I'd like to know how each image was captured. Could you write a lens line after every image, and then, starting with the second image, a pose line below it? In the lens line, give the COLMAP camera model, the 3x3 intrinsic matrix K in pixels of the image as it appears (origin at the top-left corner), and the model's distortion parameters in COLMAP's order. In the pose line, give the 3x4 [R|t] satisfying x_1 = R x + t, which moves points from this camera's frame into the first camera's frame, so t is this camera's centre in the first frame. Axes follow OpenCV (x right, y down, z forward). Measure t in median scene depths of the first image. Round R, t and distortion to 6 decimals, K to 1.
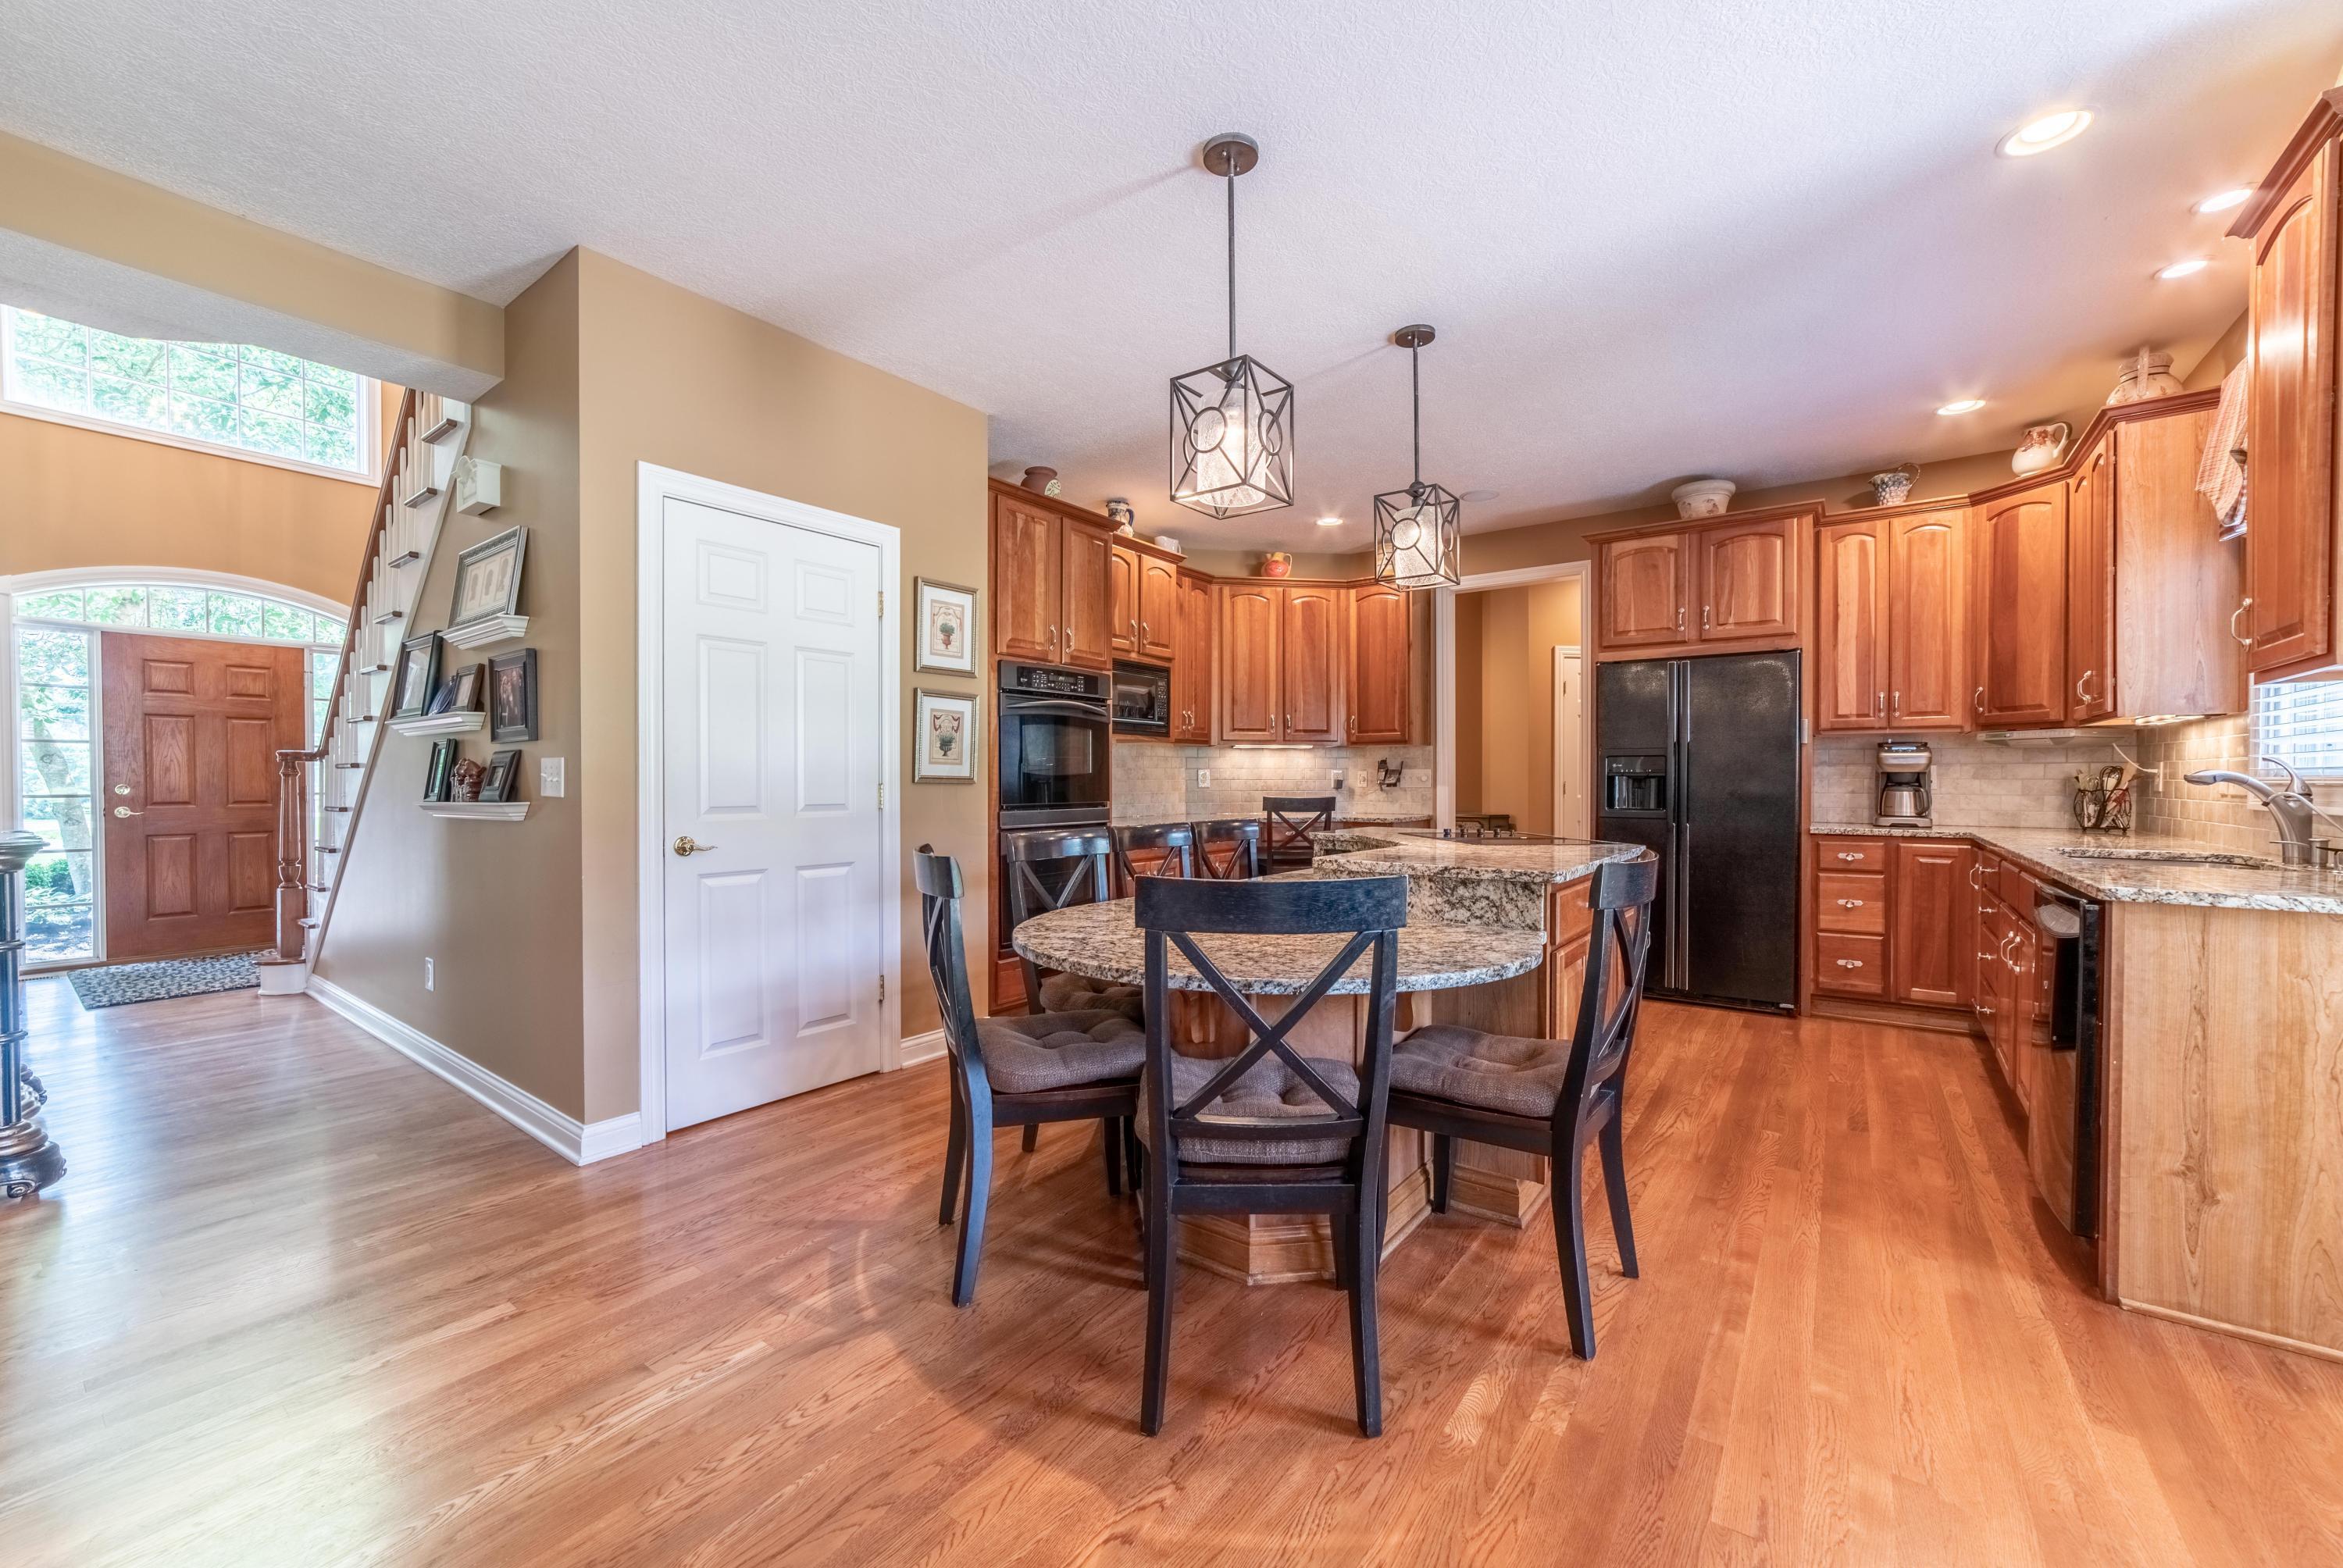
lens RADIAL K [[921.2, 0, 1164.0], [0, 921.2, 781.9], [0, 0, 1]] dist [-0.010388, 0.002479]
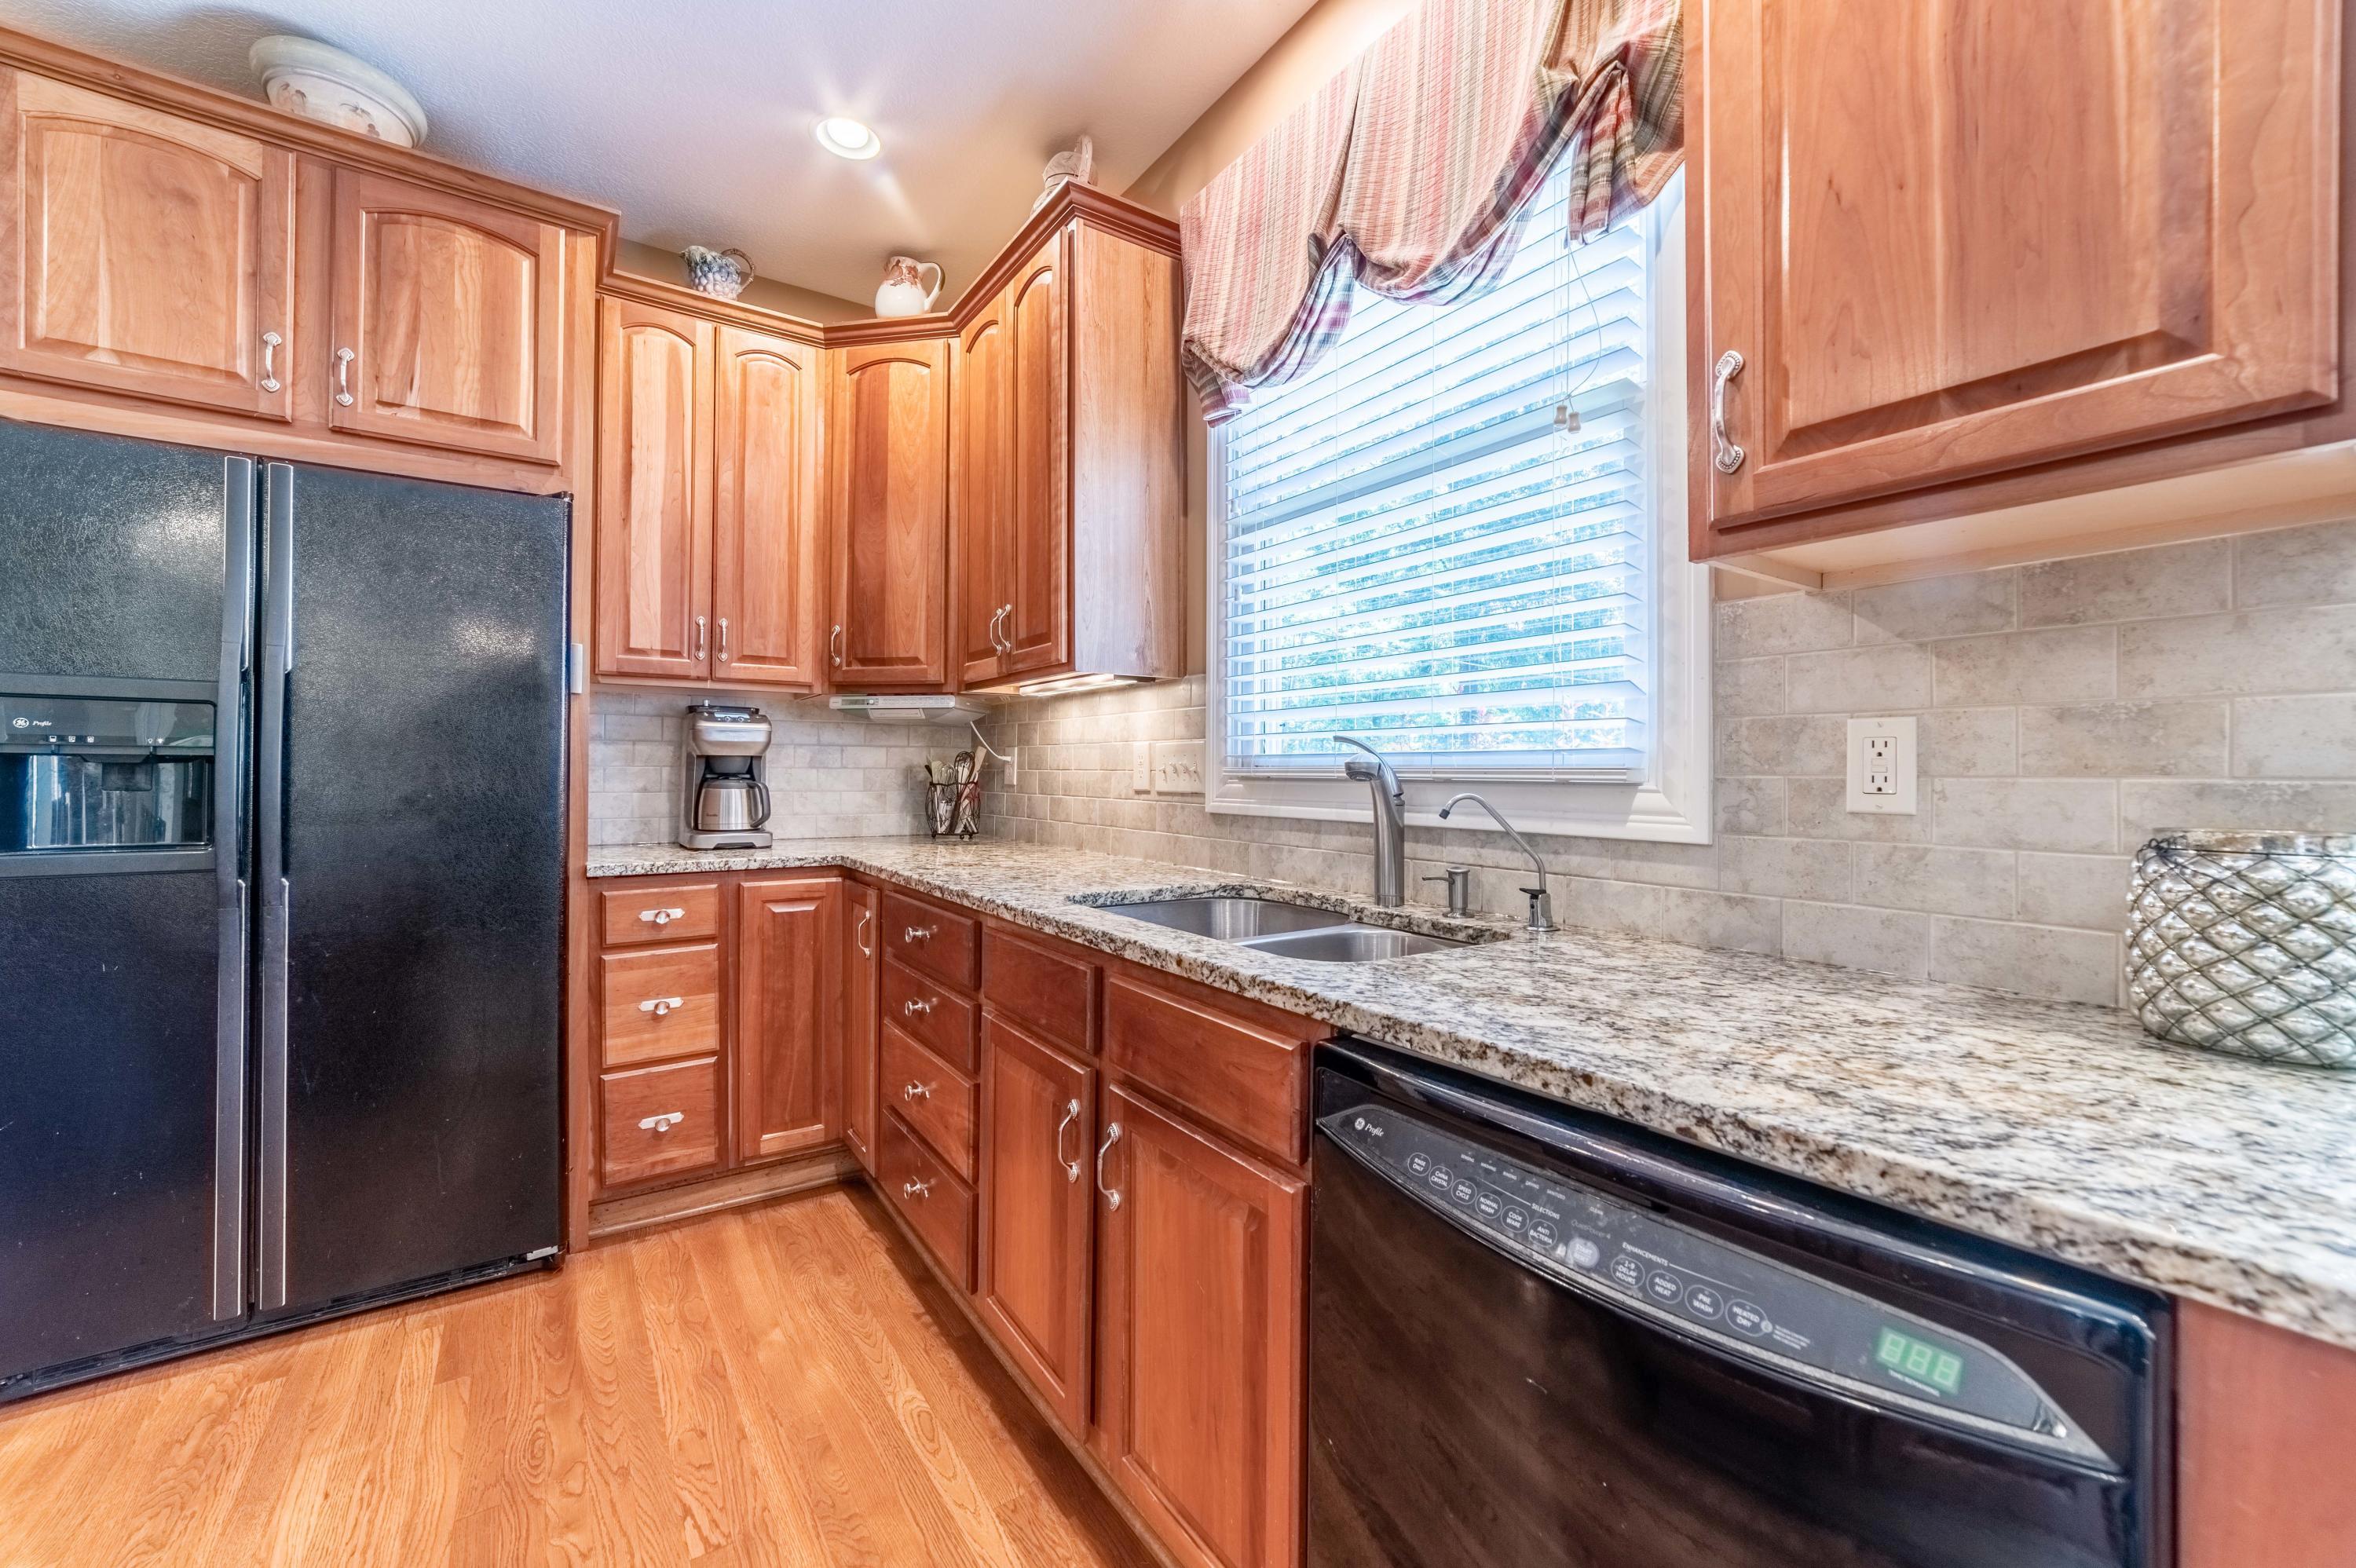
lens RADIAL K [[926.3, 0, 1180.7], [0, 926.3, 769.2], [0, 0, 1]] dist [-0.010388, 0.002479]
pose [[0.323260, 0.003441, 0.946304, 0.344203], [-0.001274, 0.999994, -0.003201, -0.000550], [-0.946309, -0.000171, 0.323262, 0.546523]]
